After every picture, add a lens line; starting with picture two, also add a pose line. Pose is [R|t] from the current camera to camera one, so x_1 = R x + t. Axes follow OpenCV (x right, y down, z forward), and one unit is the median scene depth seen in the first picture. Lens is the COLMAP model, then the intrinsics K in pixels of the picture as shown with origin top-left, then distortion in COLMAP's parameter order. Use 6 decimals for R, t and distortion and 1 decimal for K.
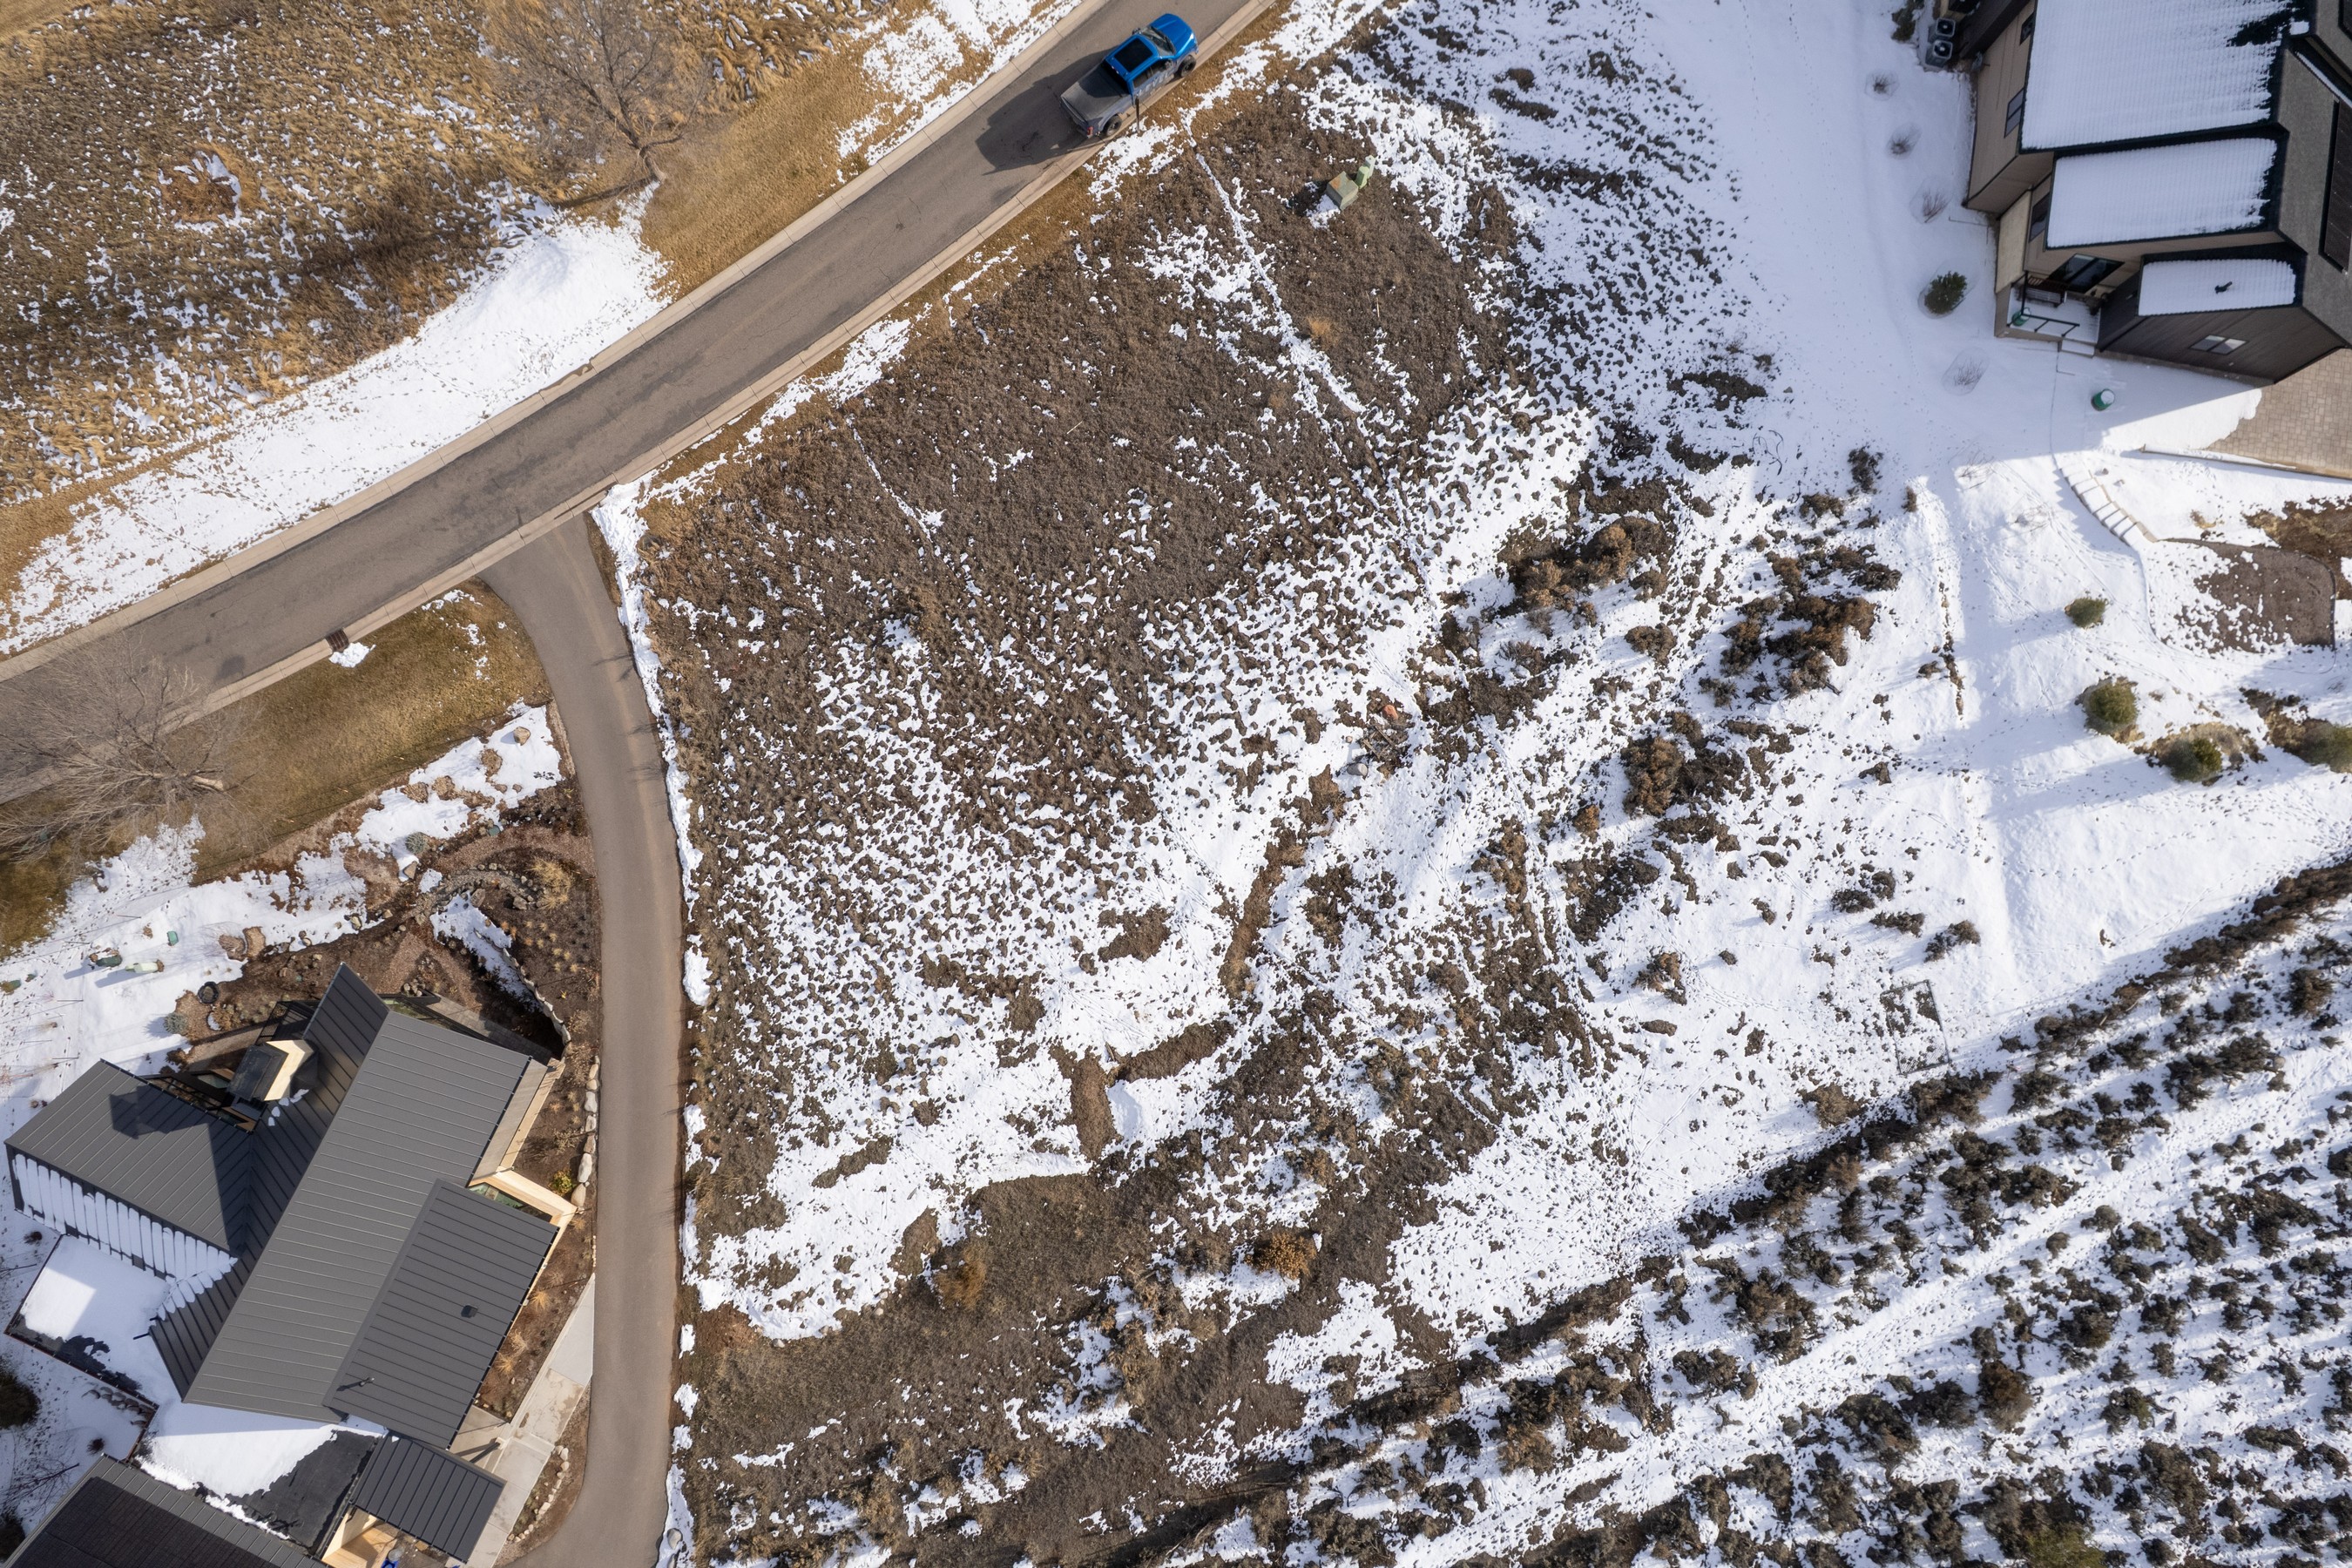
lens RADIAL K [[1500.8, 0, 1187.8], [0, 1500.8, 804.9], [0, 0, 1]] dist [-0.055831, 0.032882]
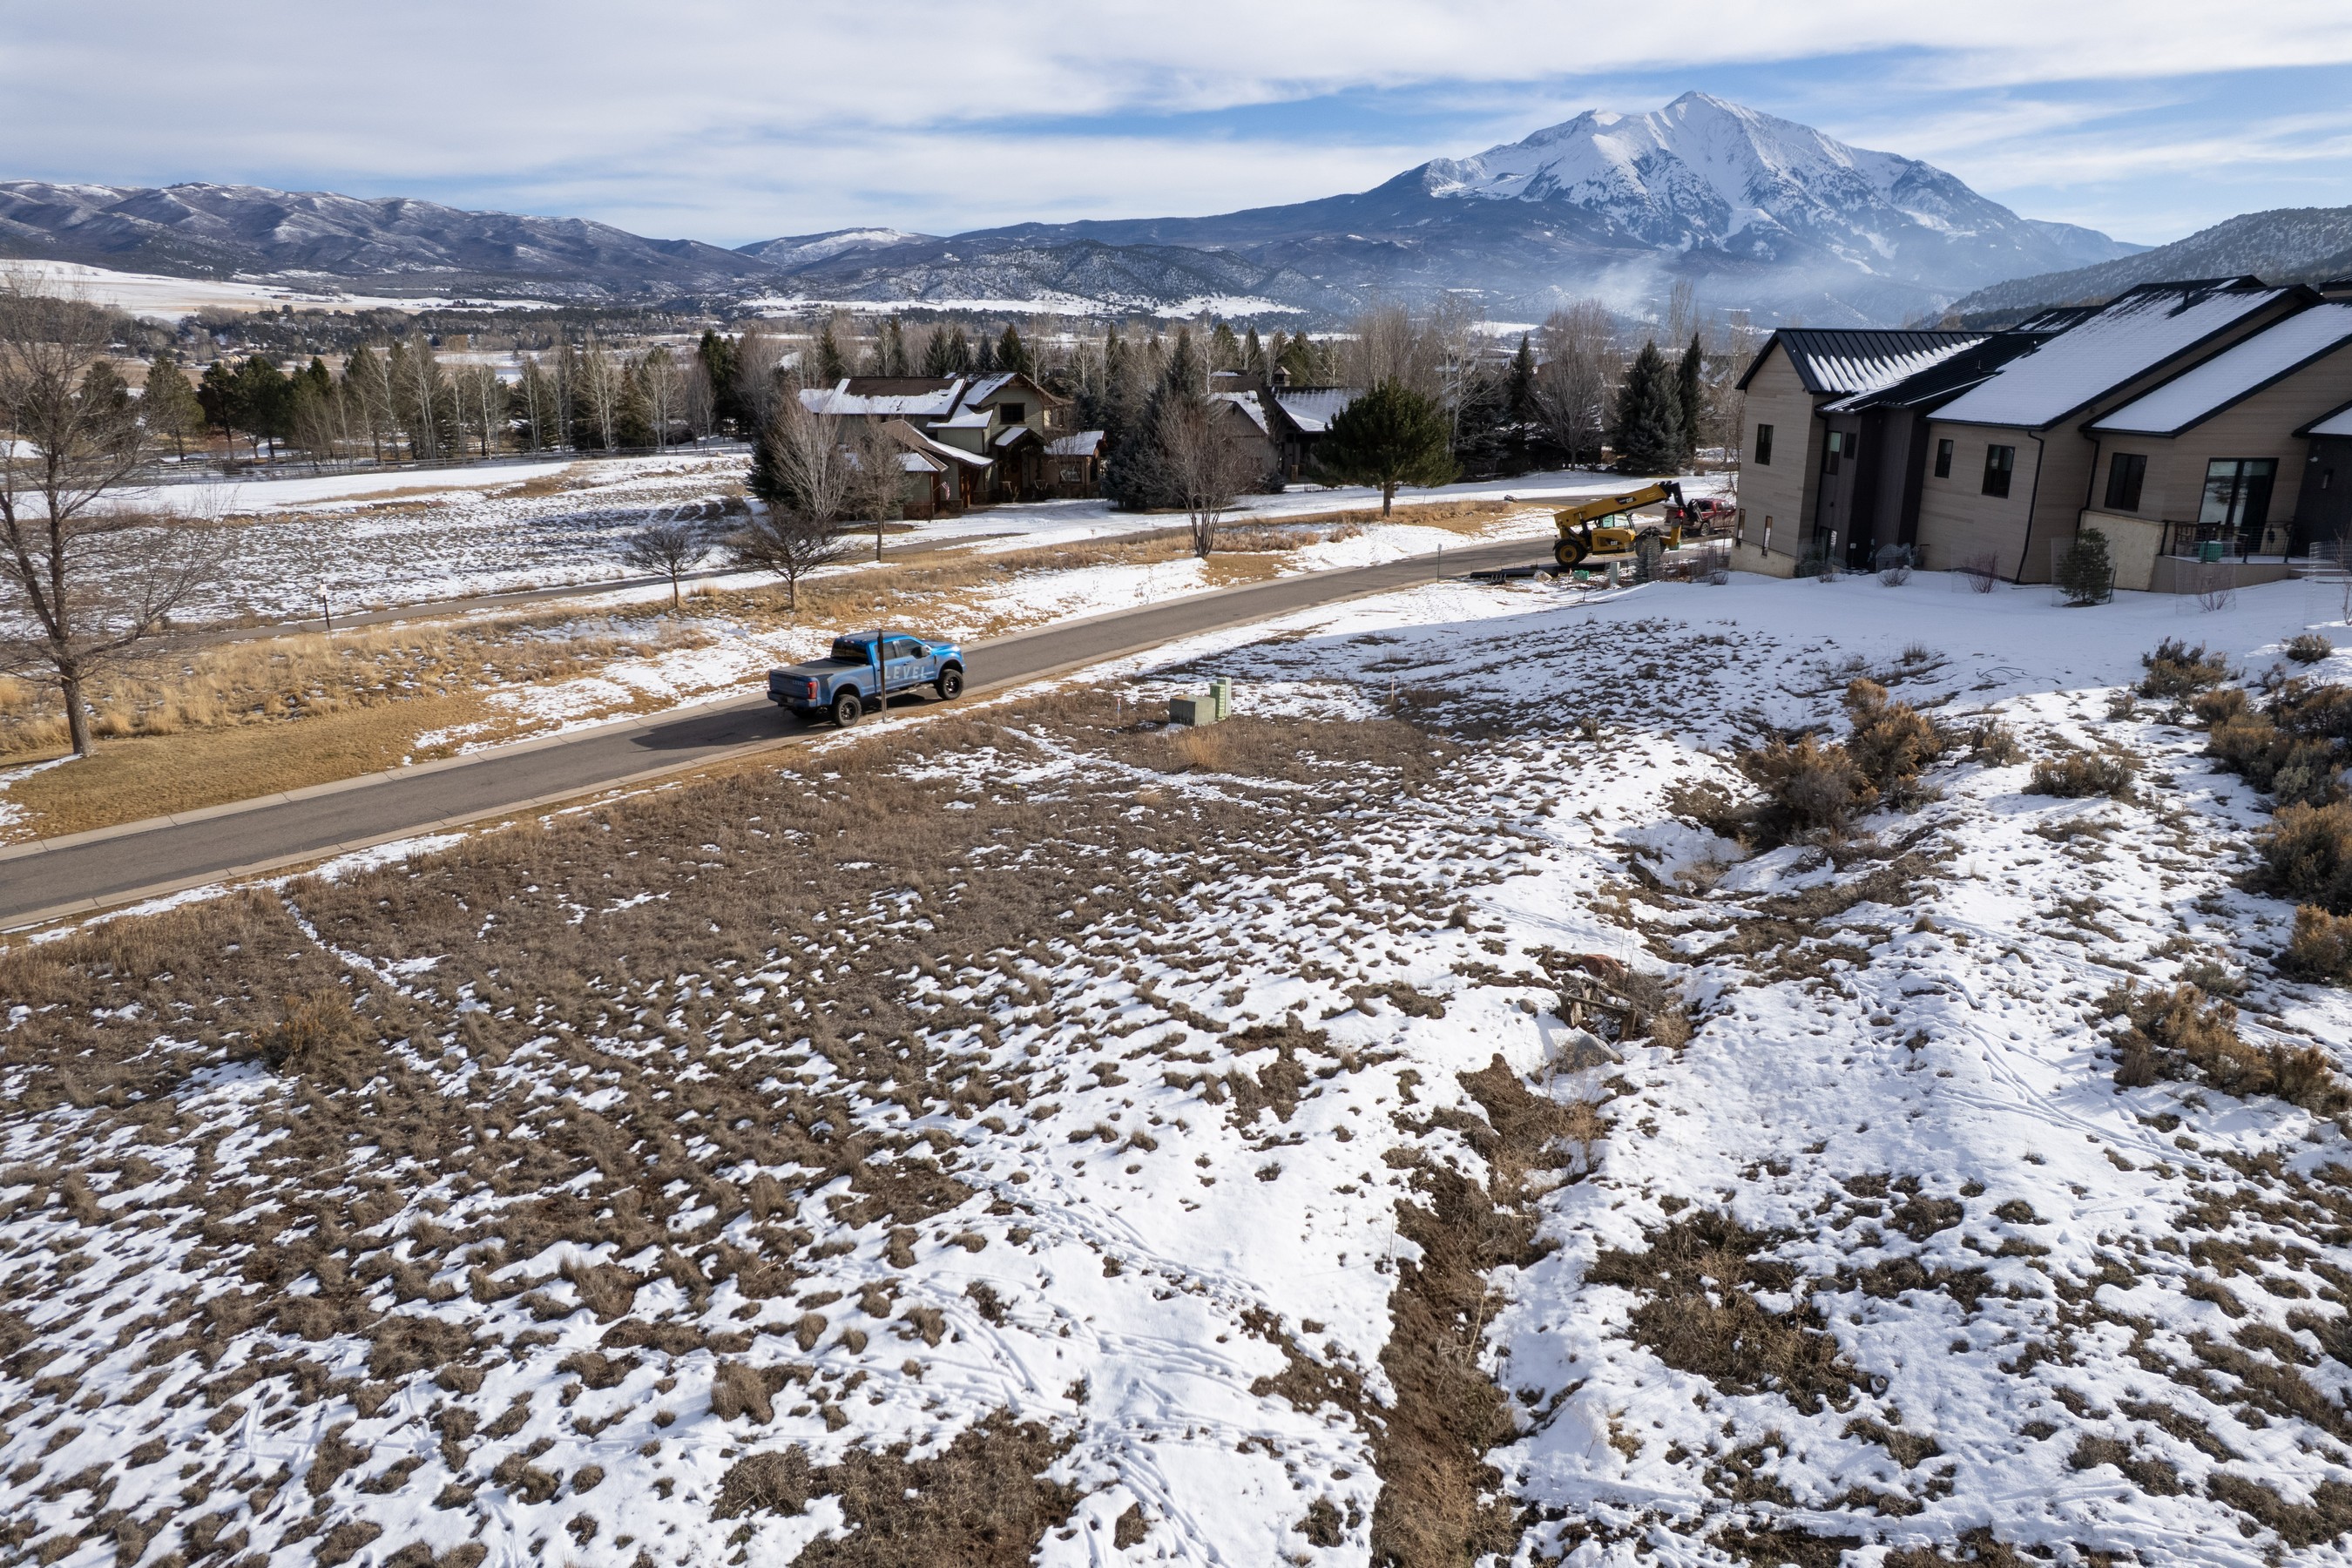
lens RADIAL K [[1506.3, 0, 1185.5], [0, 1506.3, 791.3], [0, 0, 1]] dist [-0.066747, 0.054117]
pose [[0.981232, -0.062098, 0.182560, -0.027600], [0.192198, 0.391645, -0.899819, 0.225751], [-0.015622, 0.918019, 0.396229, 0.809349]]
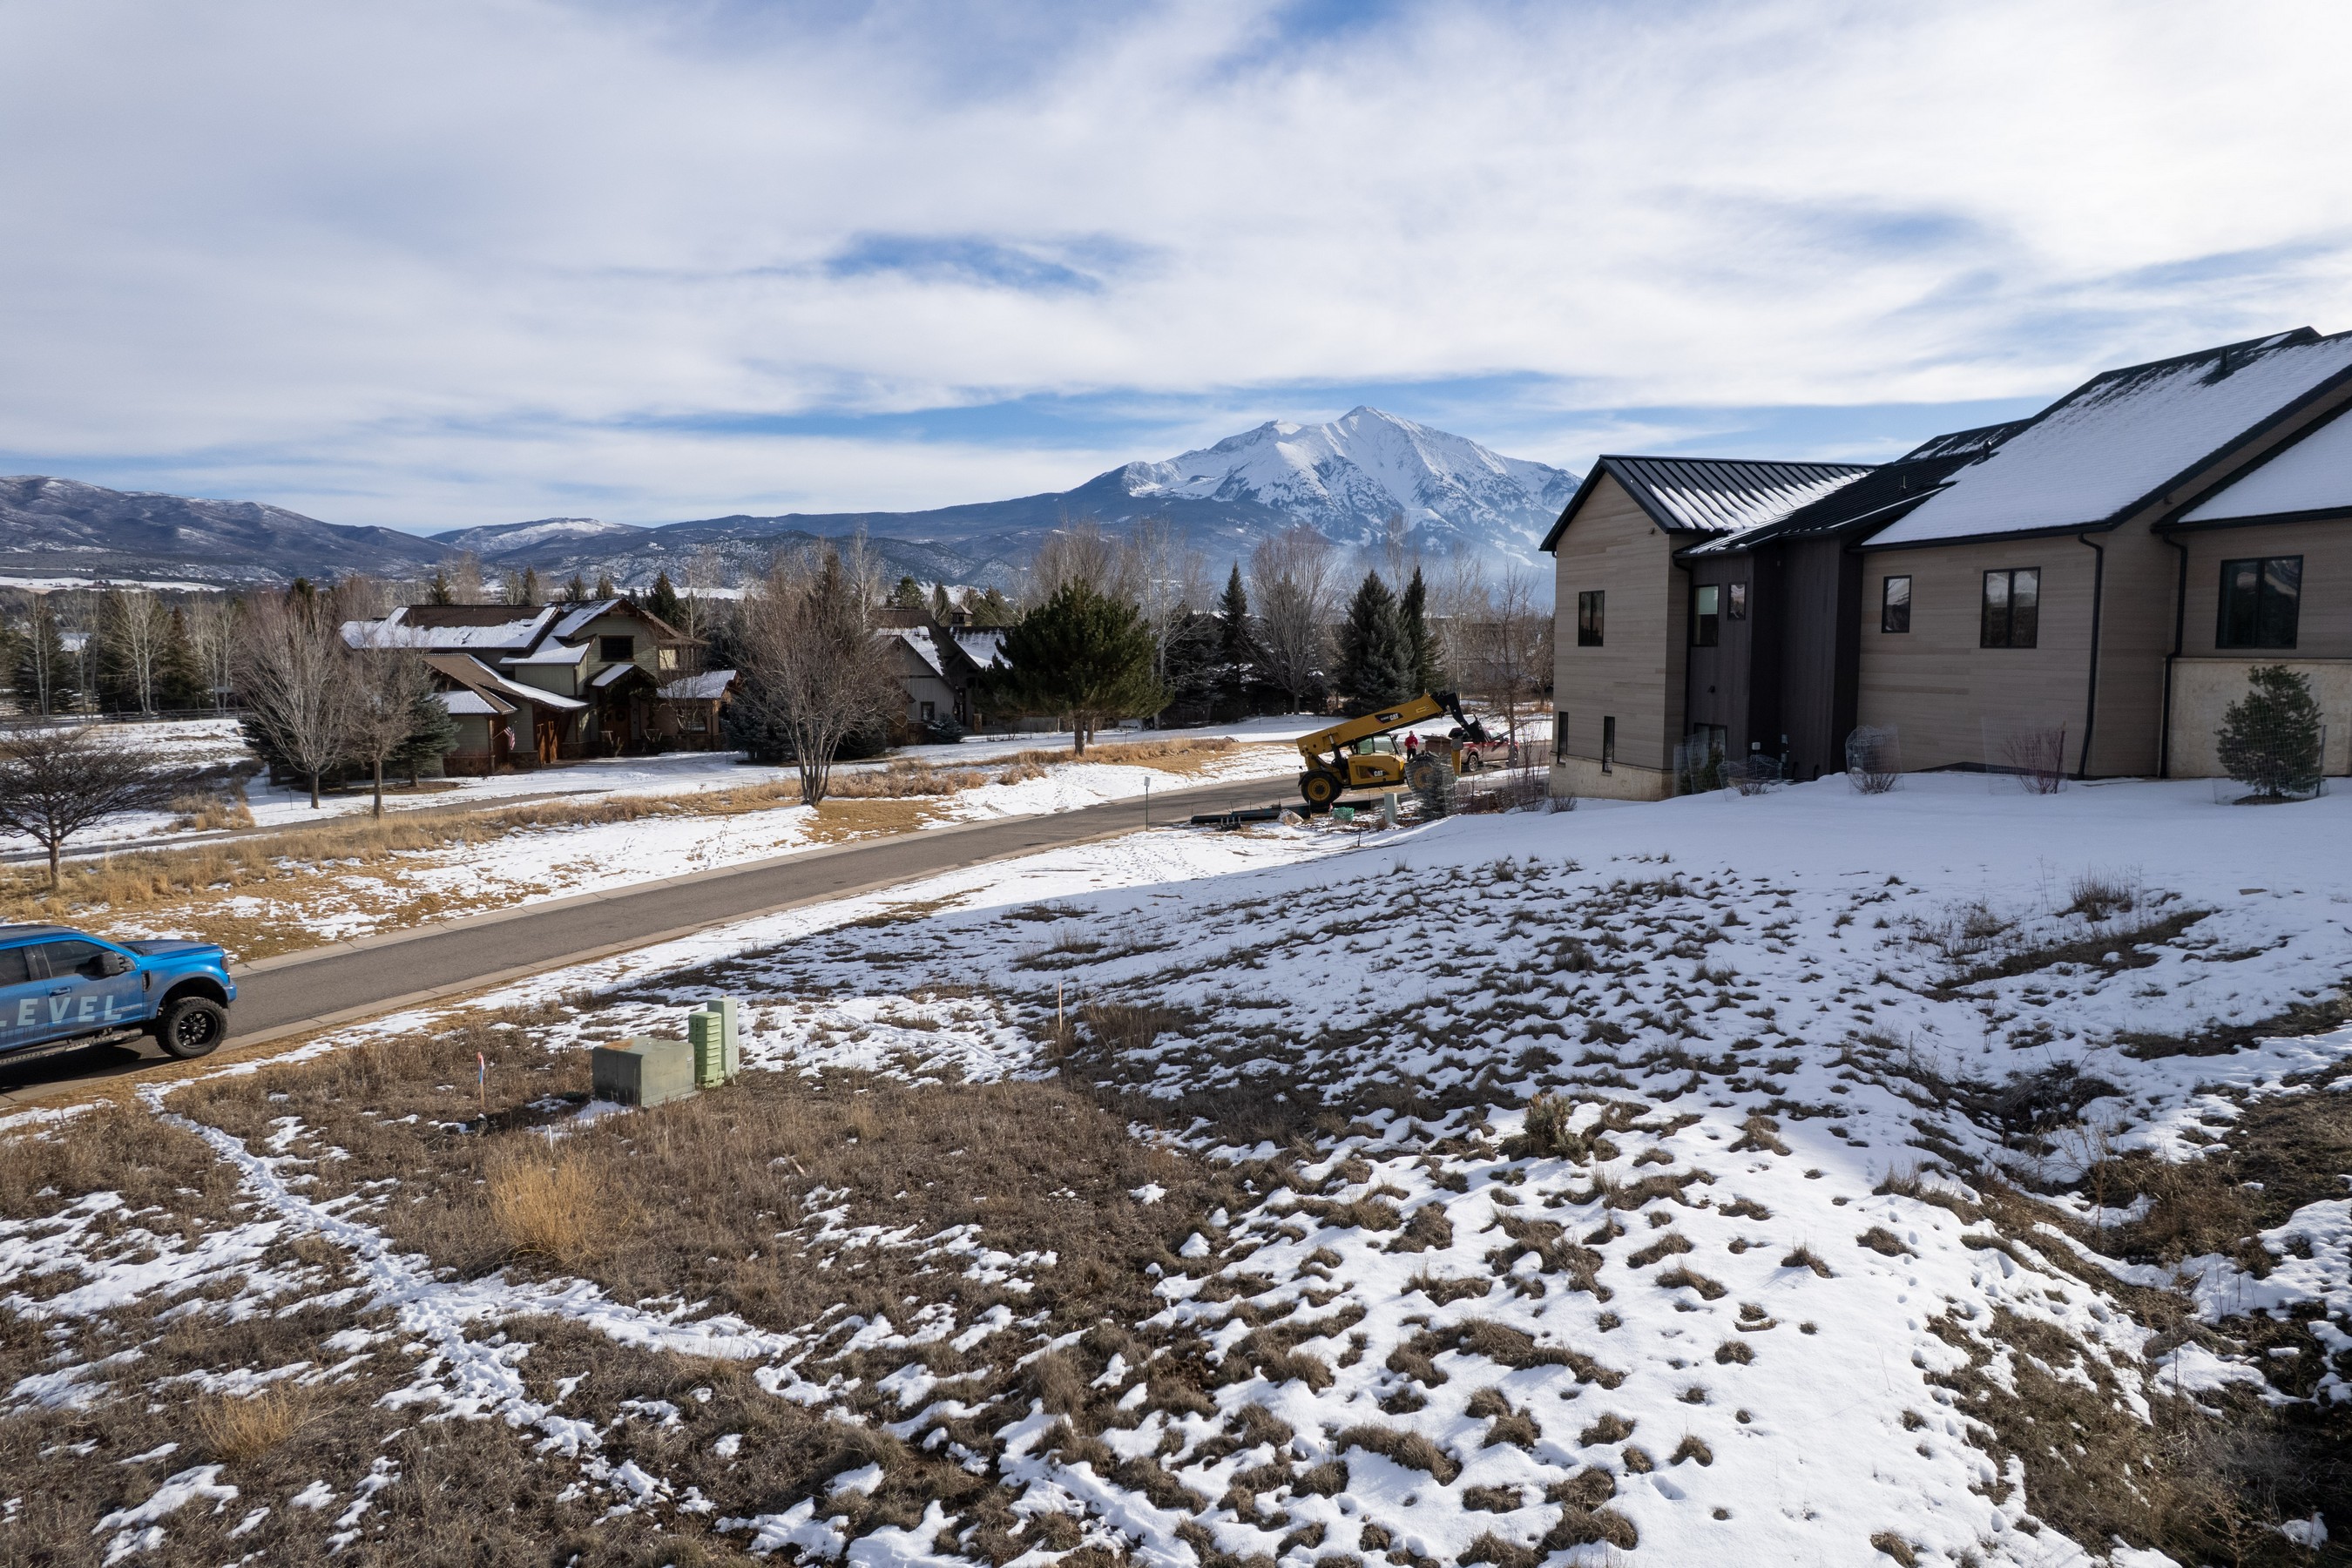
lens RADIAL K [[1506.3, 0, 1185.5], [0, 1506.3, 791.3], [0, 0, 1]] dist [-0.066747, 0.054117]
pose [[0.927656, -0.045788, 0.370618, 0.101131], [0.371492, 0.214262, -0.903374, -0.096868], [-0.038046, 0.975702, 0.215771, 0.918596]]
